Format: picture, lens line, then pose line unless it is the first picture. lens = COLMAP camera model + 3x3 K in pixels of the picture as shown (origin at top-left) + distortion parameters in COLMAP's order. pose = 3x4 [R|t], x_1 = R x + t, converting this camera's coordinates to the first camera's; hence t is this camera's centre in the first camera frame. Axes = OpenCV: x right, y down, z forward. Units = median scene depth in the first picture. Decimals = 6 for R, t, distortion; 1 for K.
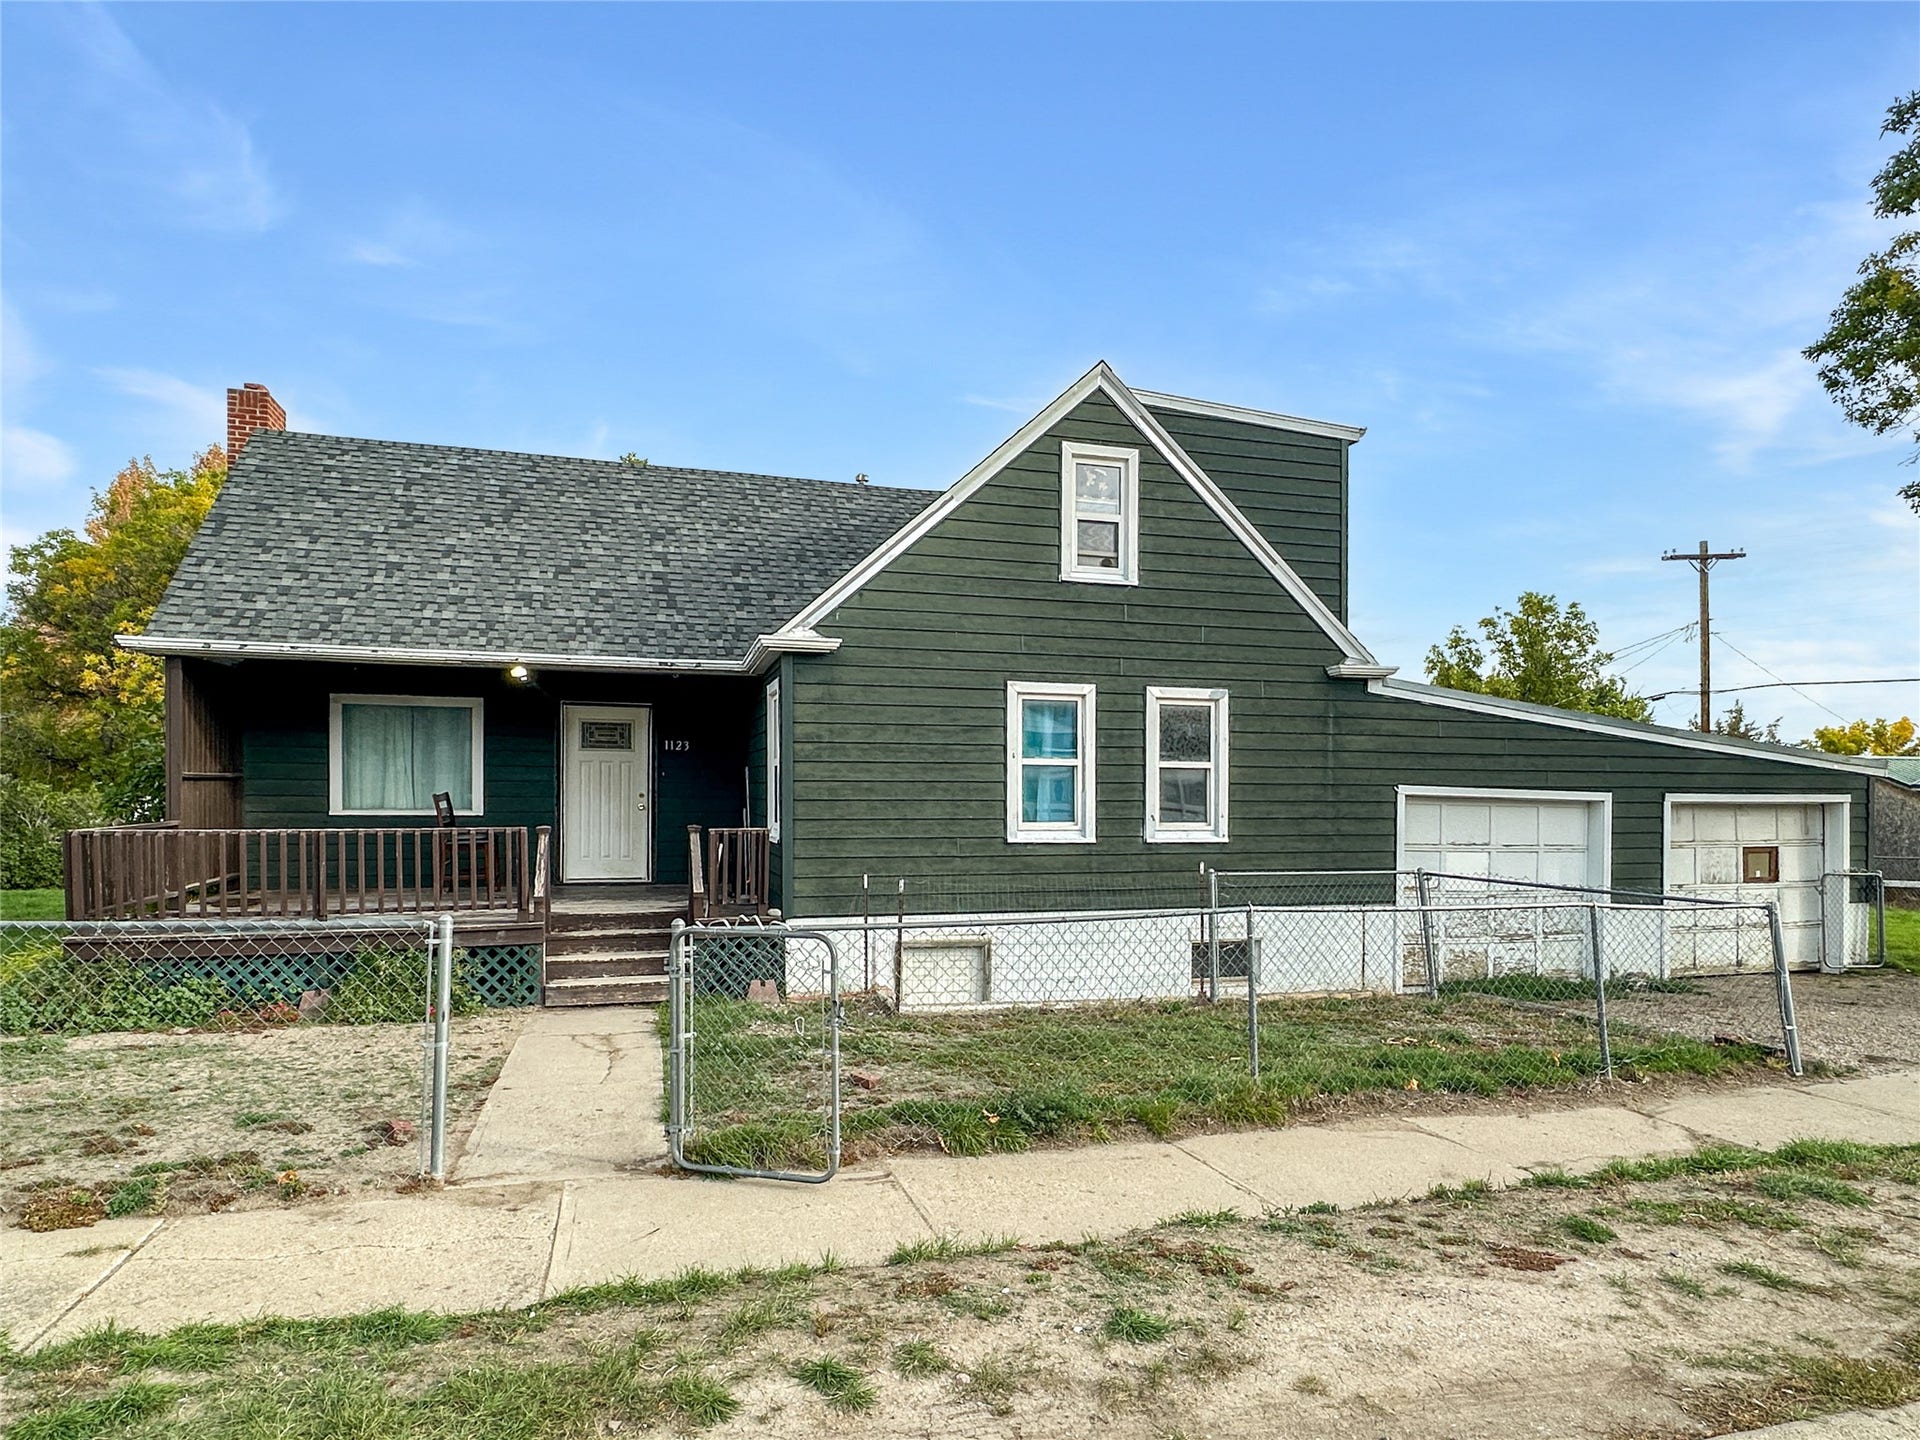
lens RADIAL K [[1131.1, 0, 962.8], [0, 1131.1, 804.4], [0, 0, 1]] dist [0.003565, -0.002928]
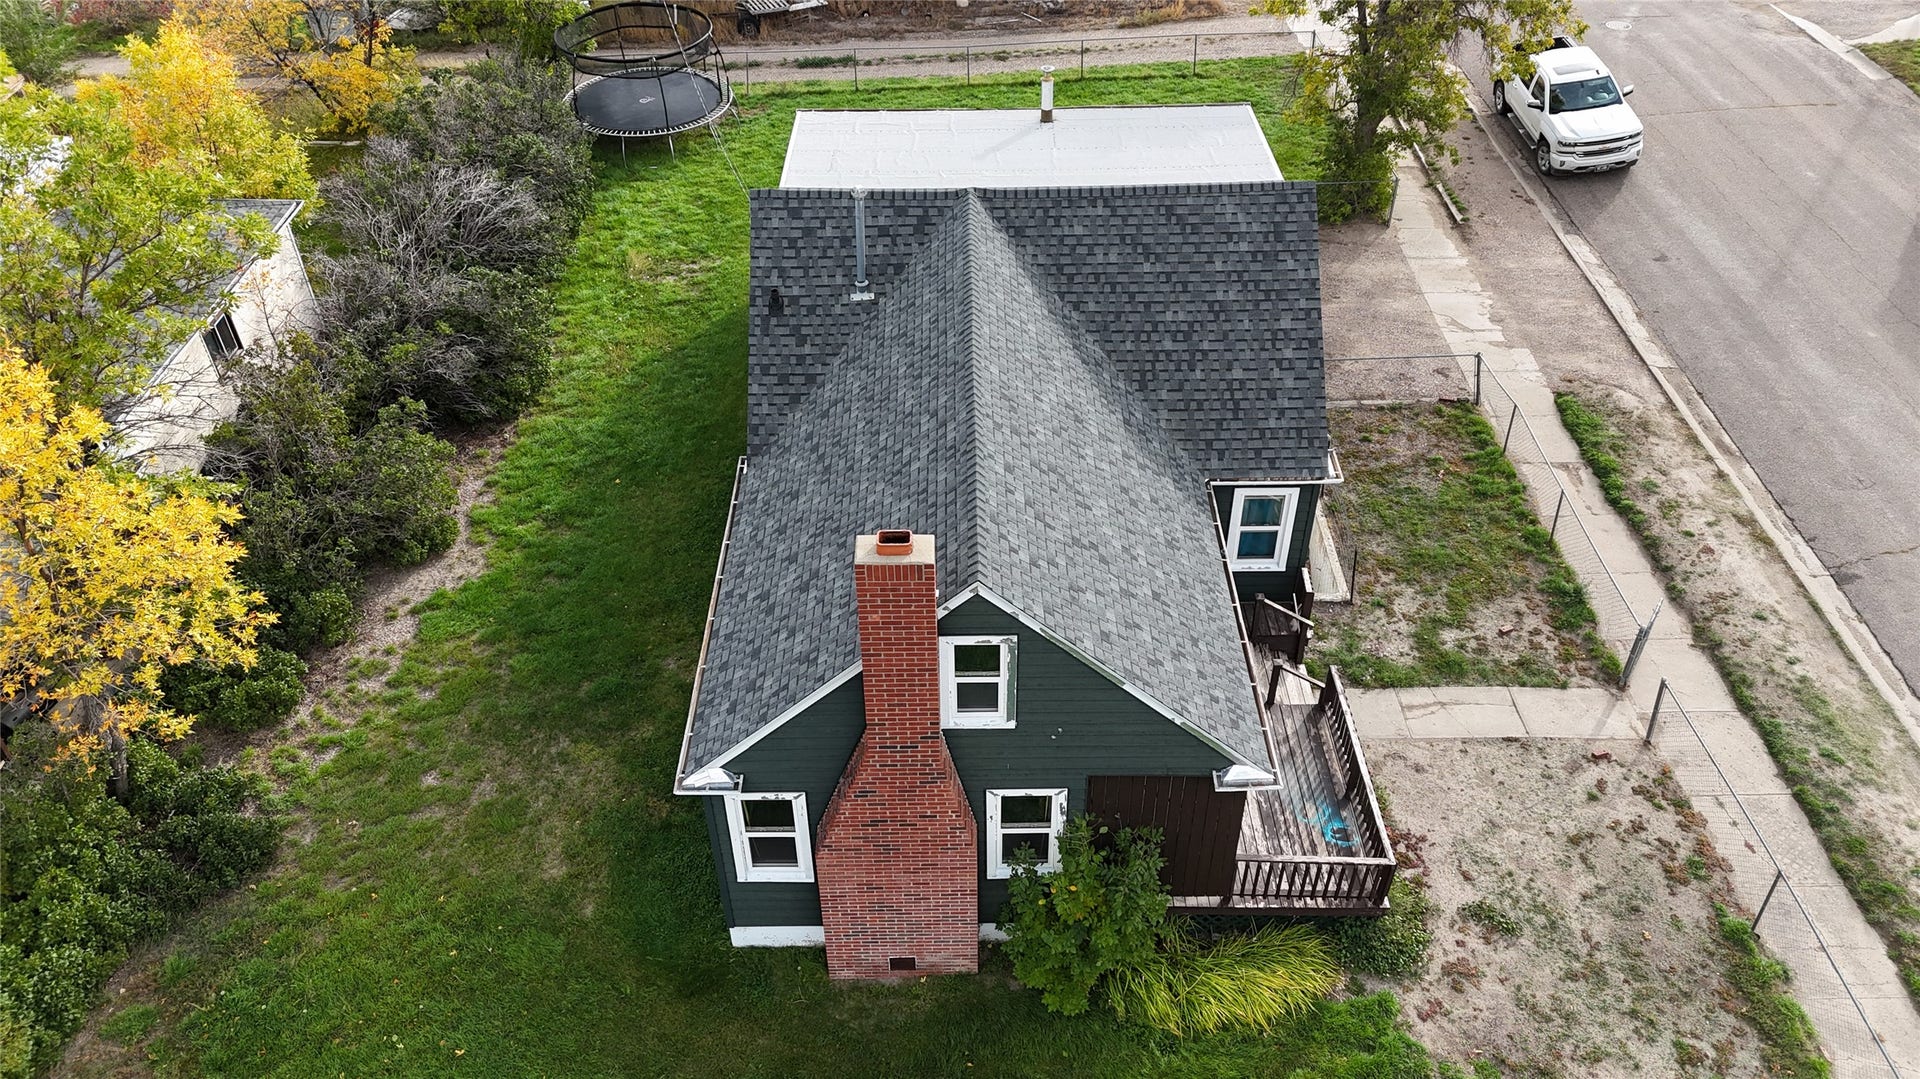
lens RADIAL K [[1398.2, 0, 960.0], [0, 1398.2, 539.5], [0, 0, 1]] dist [0.111492, -0.131625]
pose [[0.279984, -0.615766, 0.736506, -1.607786], [0.015757, 0.770034, 0.637808, -1.184613], [-0.959875, -0.166971, 0.225300, 0.925450]]
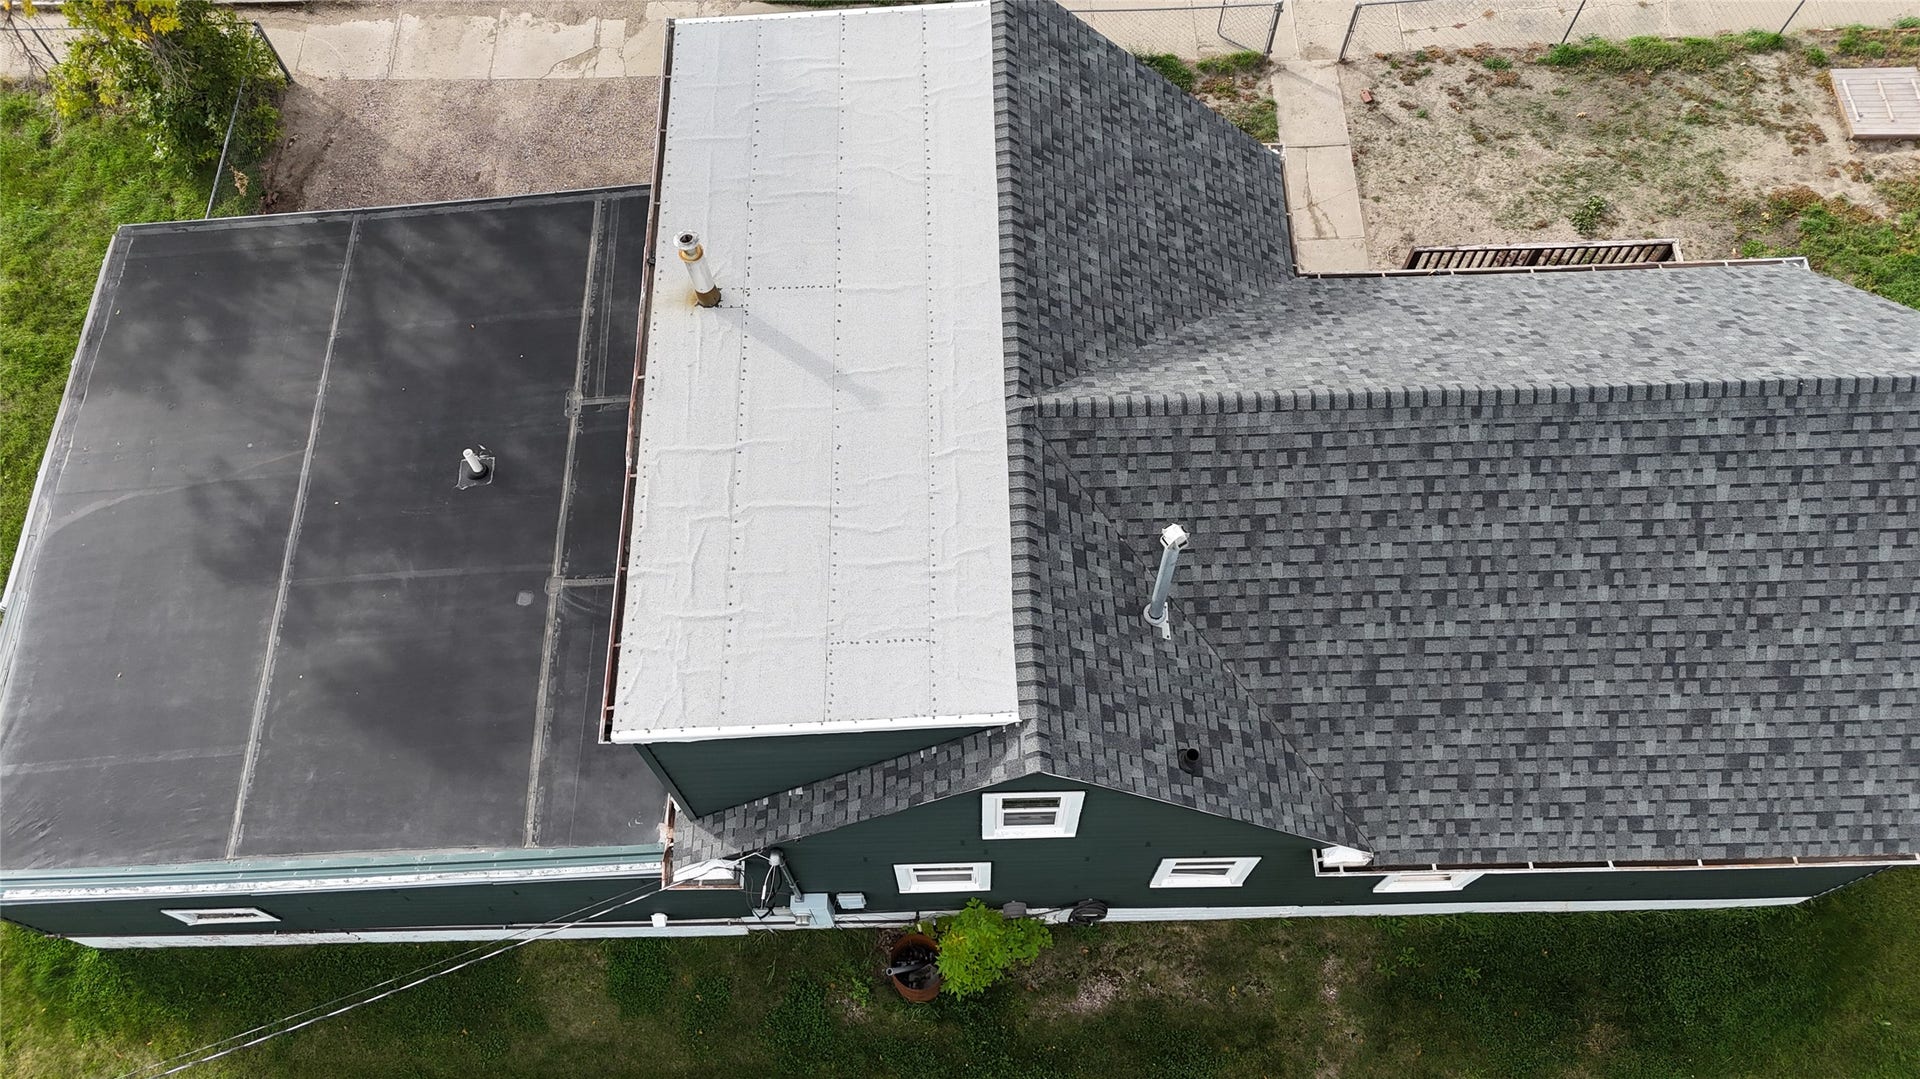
lens RADIAL K [[1398.2, 0, 960.0], [0, 1398.2, 539.5], [0, 0, 1]] dist [0.111492, -0.131625]
pose [[-0.964617, -0.234245, 0.121012, -0.107100], [0.008818, 0.430055, 0.902760, -1.274442], [-0.263509, 0.871884, -0.412773, 1.921922]]
